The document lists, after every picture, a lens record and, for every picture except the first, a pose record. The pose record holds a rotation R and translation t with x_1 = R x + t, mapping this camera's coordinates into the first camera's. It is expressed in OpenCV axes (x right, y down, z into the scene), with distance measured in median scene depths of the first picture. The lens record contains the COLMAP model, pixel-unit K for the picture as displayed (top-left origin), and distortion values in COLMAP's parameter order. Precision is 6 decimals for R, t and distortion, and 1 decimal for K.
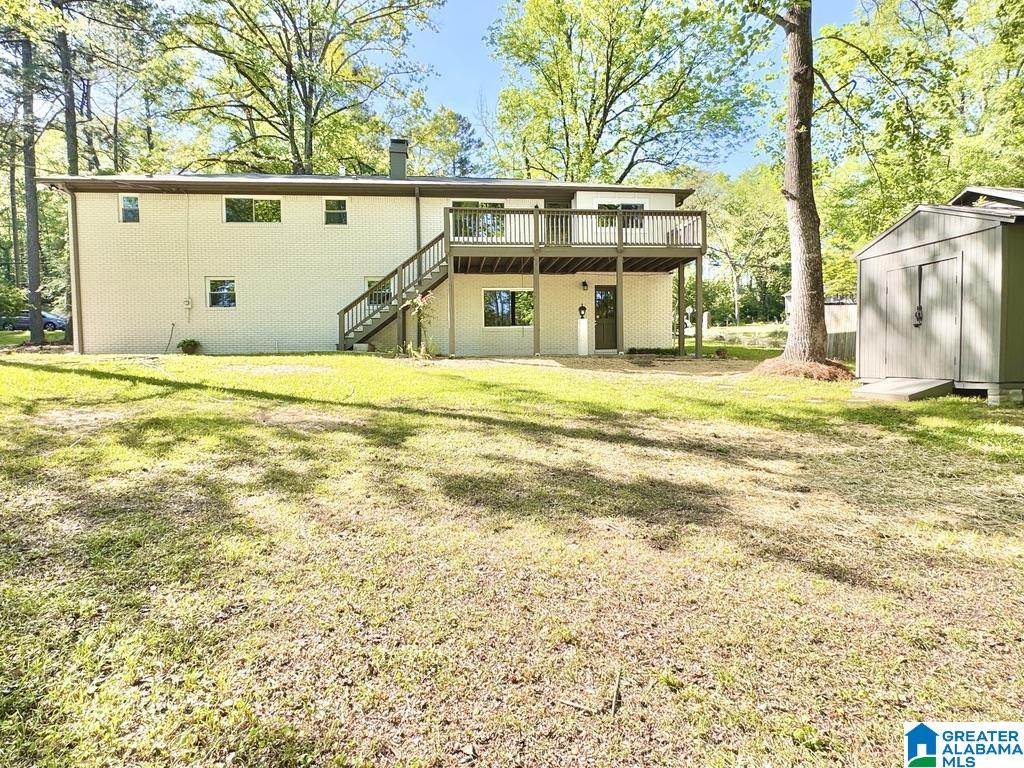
lens RADIAL K [[556.8, 0, 512.0], [0, 556.8, 384.0], [0, 0, 1]] dist [-0.000684, -0.000191]
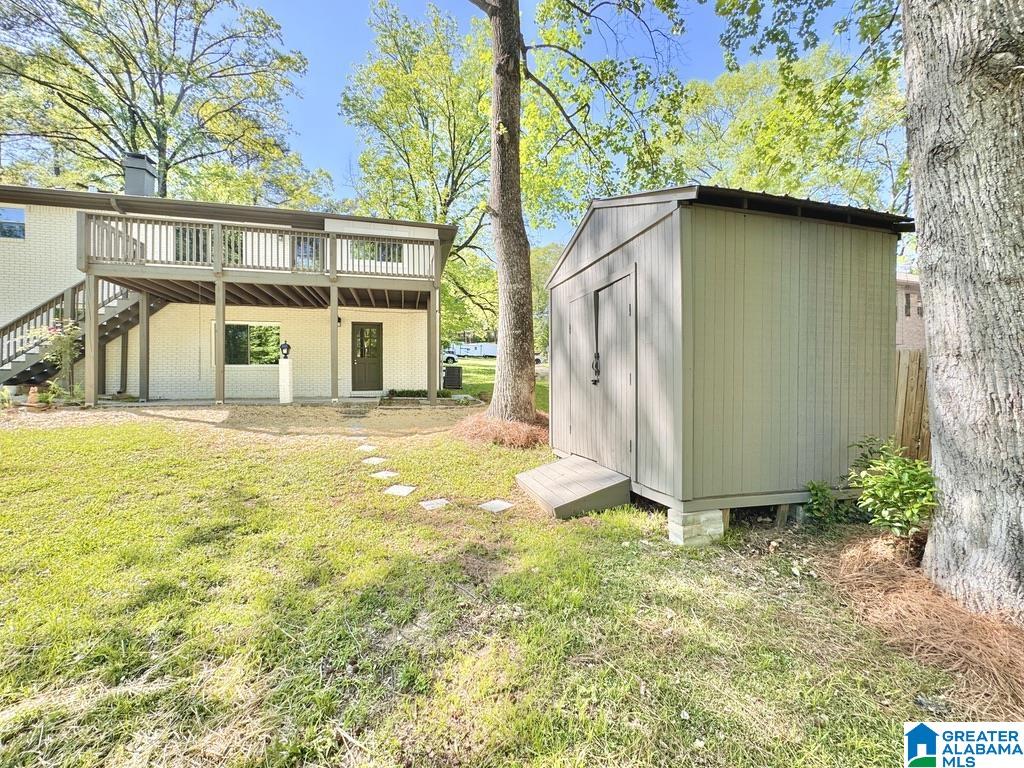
lens RADIAL K [[401.9, 0, 512.0], [0, 401.9, 384.0], [0, 0, 1]] dist [0.000671, 0.000088]
pose [[0.988209, 0.005299, 0.153022, 0.390622], [0.000878, 0.999189, -0.040267, -0.058786], [-0.153111, 0.039926, 0.987402, 0.382194]]
